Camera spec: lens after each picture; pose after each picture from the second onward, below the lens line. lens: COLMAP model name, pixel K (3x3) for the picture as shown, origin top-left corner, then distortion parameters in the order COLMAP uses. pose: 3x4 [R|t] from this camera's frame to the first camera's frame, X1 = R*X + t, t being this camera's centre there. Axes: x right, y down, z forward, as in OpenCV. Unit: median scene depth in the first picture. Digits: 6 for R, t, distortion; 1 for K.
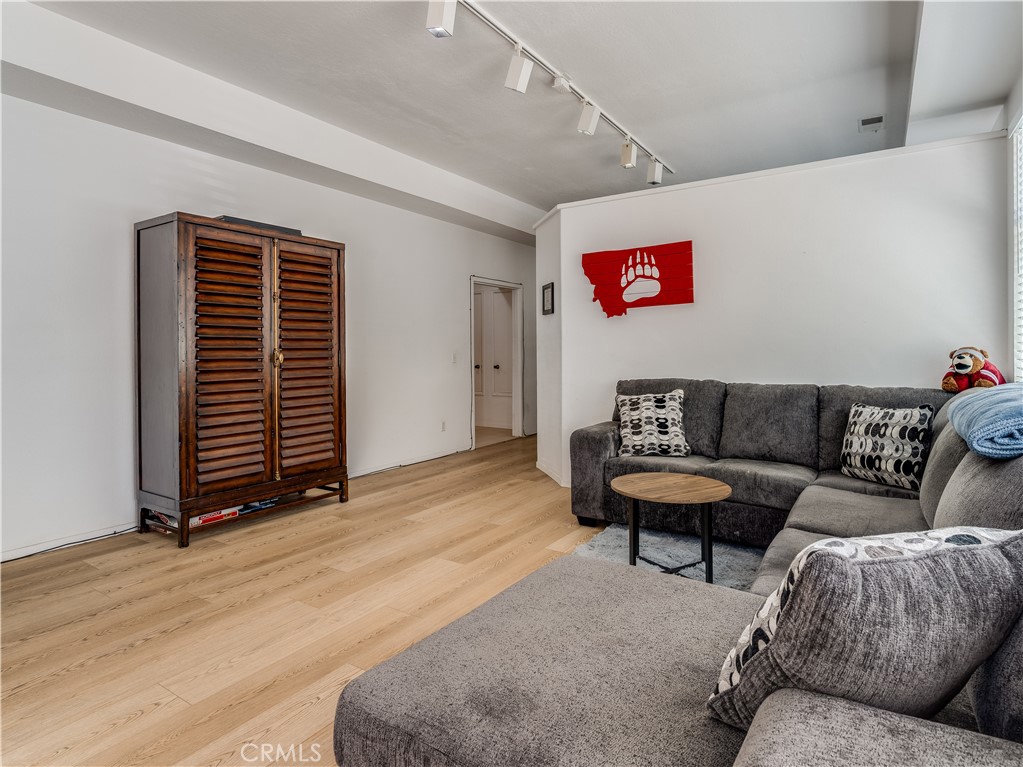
lens RADIAL K [[582.6, 0, 508.9], [0, 582.6, 350.6], [0, 0, 1]] dist [0.001099, 0.000609]
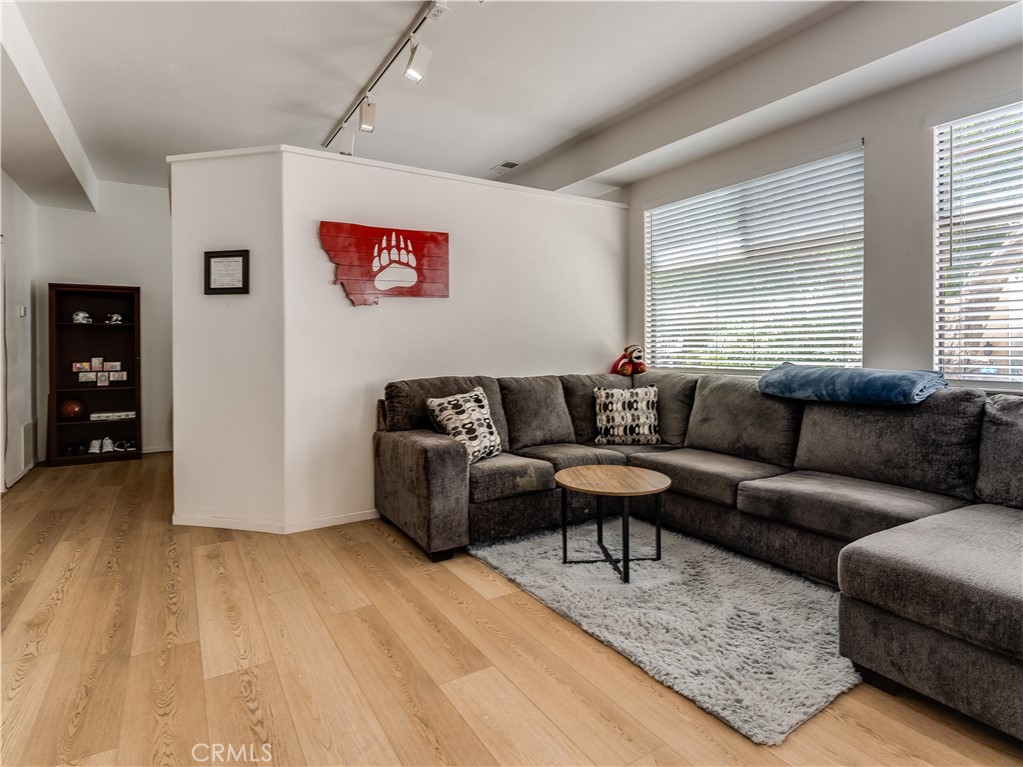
lens RADIAL K [[538.9, 0, 510.9], [0, 538.9, 351.5], [0, 0, 1]] dist [-0.001686, 0.000849]
pose [[0.428404, -0.006049, 0.903567, -0.434654], [0.001072, 0.999980, 0.006186, 0.002014], [-0.903587, -0.001681, 0.428402, 0.503884]]
